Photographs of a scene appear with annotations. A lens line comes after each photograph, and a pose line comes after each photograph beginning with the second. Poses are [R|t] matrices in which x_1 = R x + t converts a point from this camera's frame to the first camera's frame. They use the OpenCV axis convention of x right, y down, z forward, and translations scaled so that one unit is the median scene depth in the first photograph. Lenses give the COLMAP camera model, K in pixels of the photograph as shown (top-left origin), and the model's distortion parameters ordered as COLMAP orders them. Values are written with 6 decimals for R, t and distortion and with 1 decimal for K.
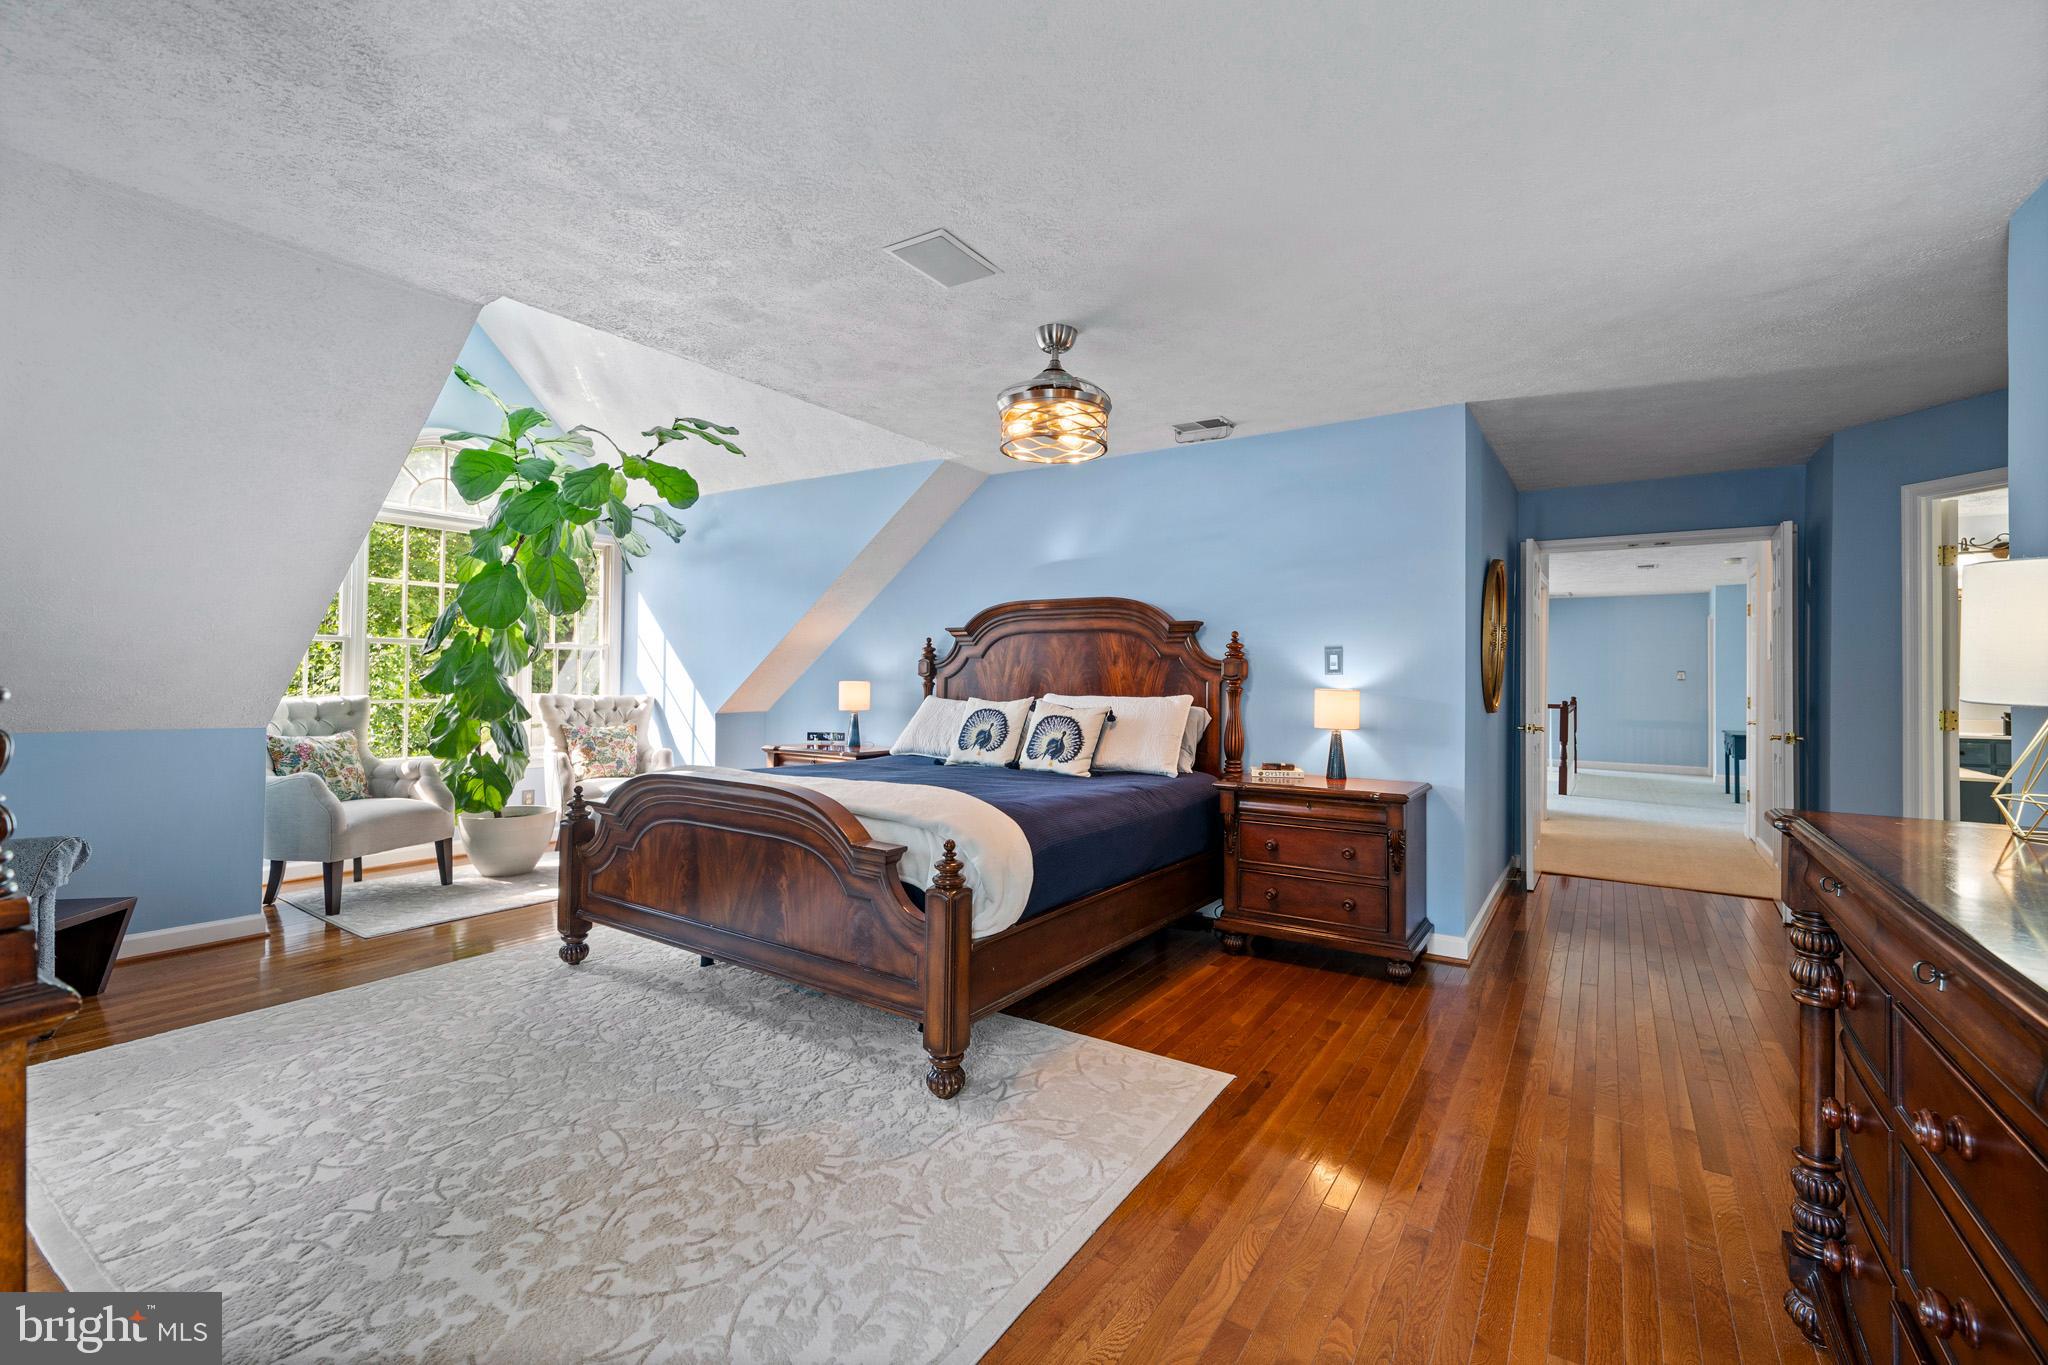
lens RADIAL K [[882.1, 0, 1024.0], [0, 882.1, 682.5], [0, 0, 1]] dist [0.000537, 0.000096]
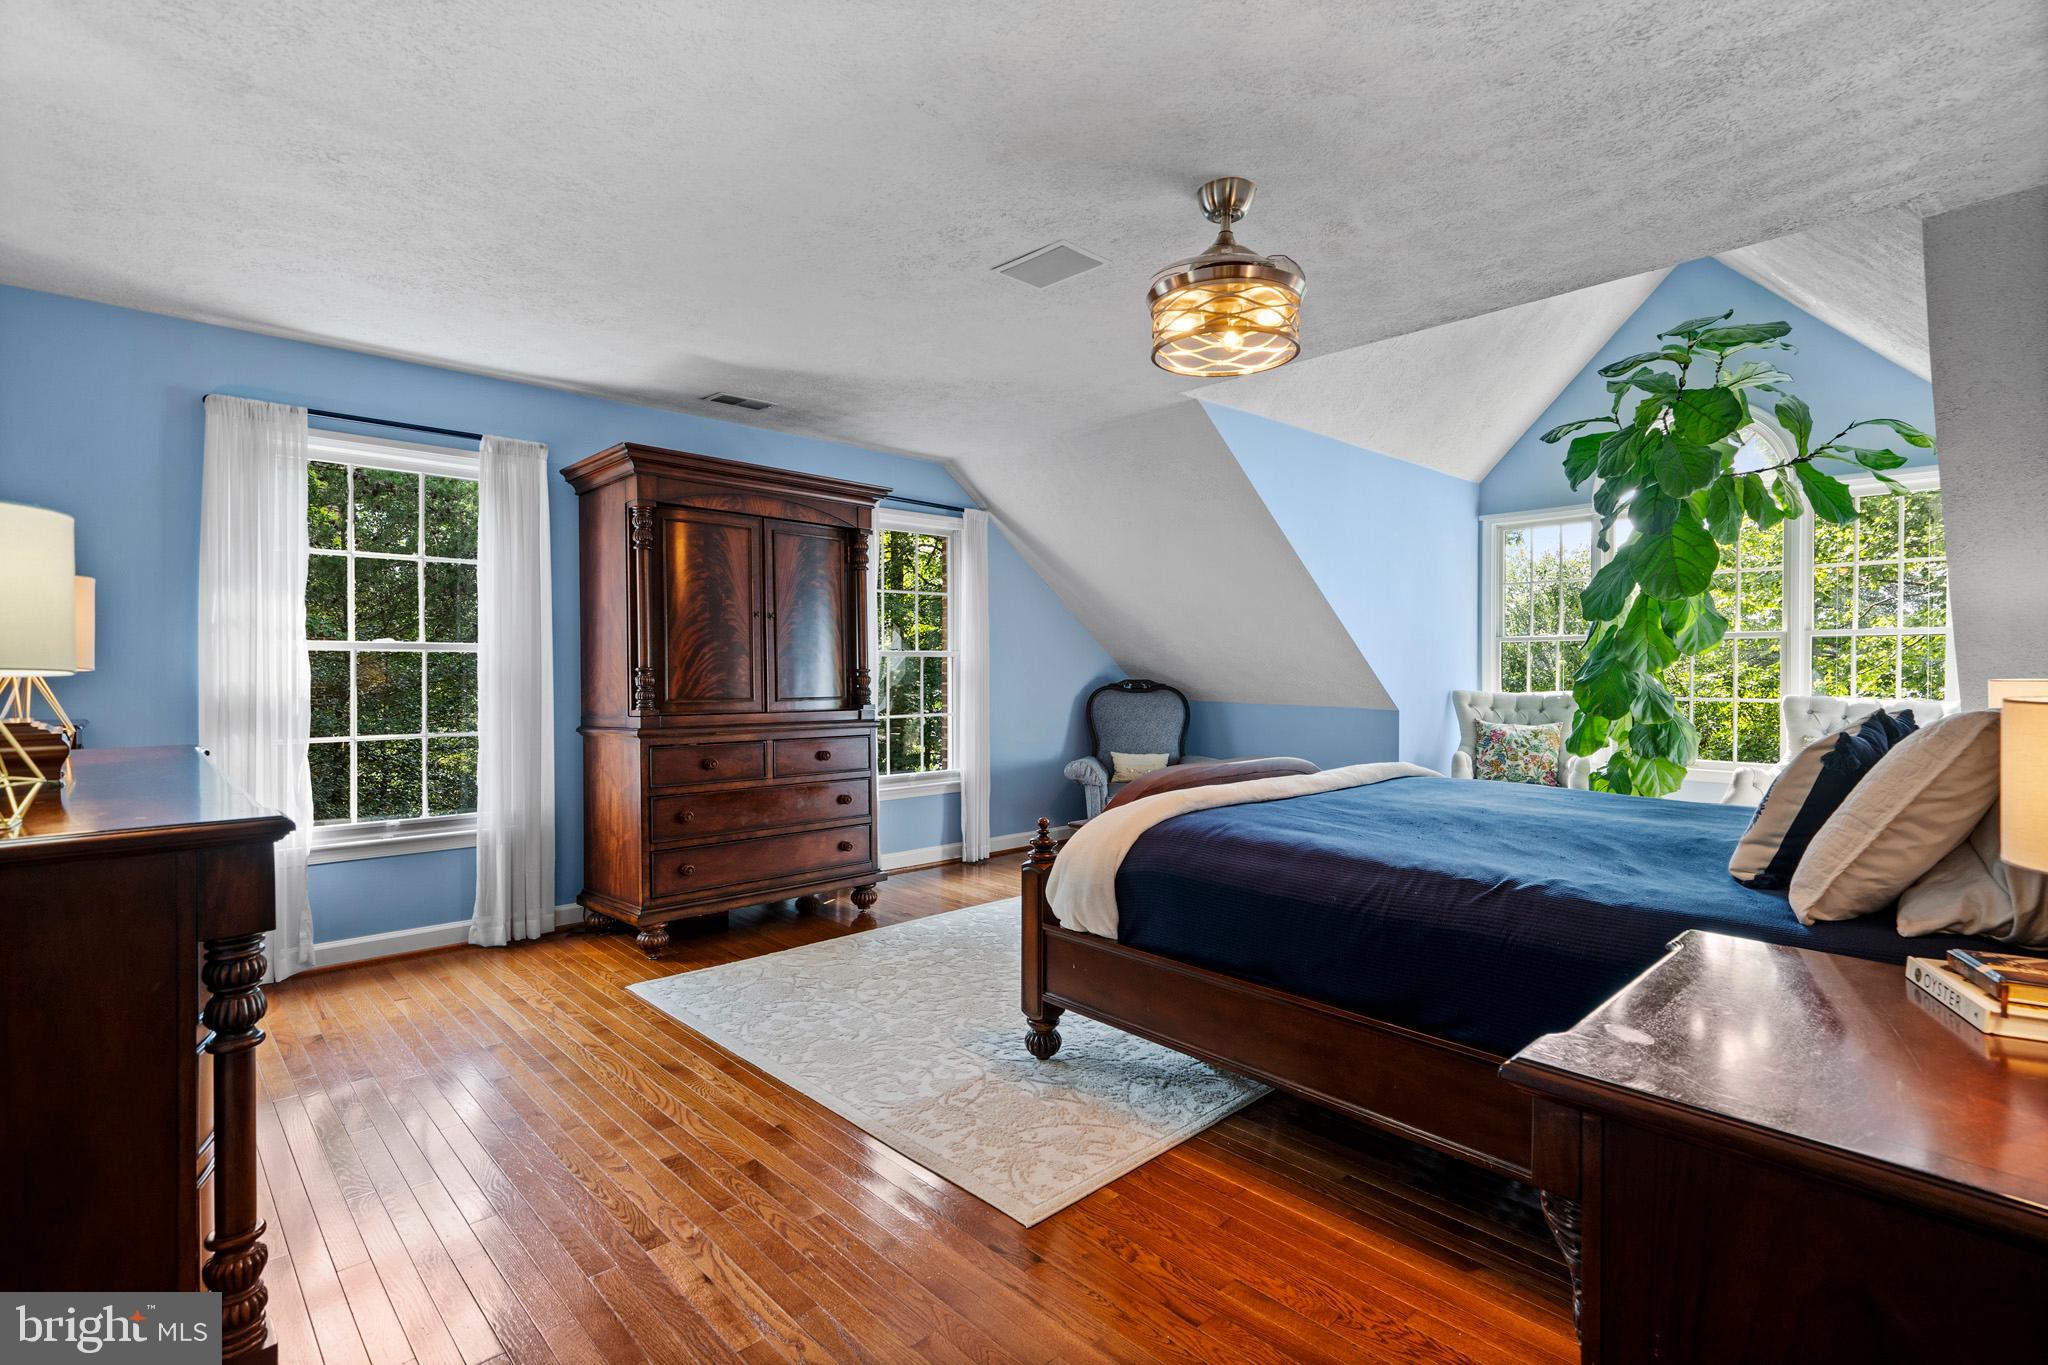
lens RADIAL K [[961.4, 0, 1024.0], [0, 961.4, 682.5], [0, 0, 1]] dist [0.000714, 0.000037]
pose [[-0.222907, 0.004283, -0.974830, 0.879533], [-0.014154, 0.999871, 0.007630, 0.009516], [0.974737, 0.015499, -0.222817, 1.041225]]
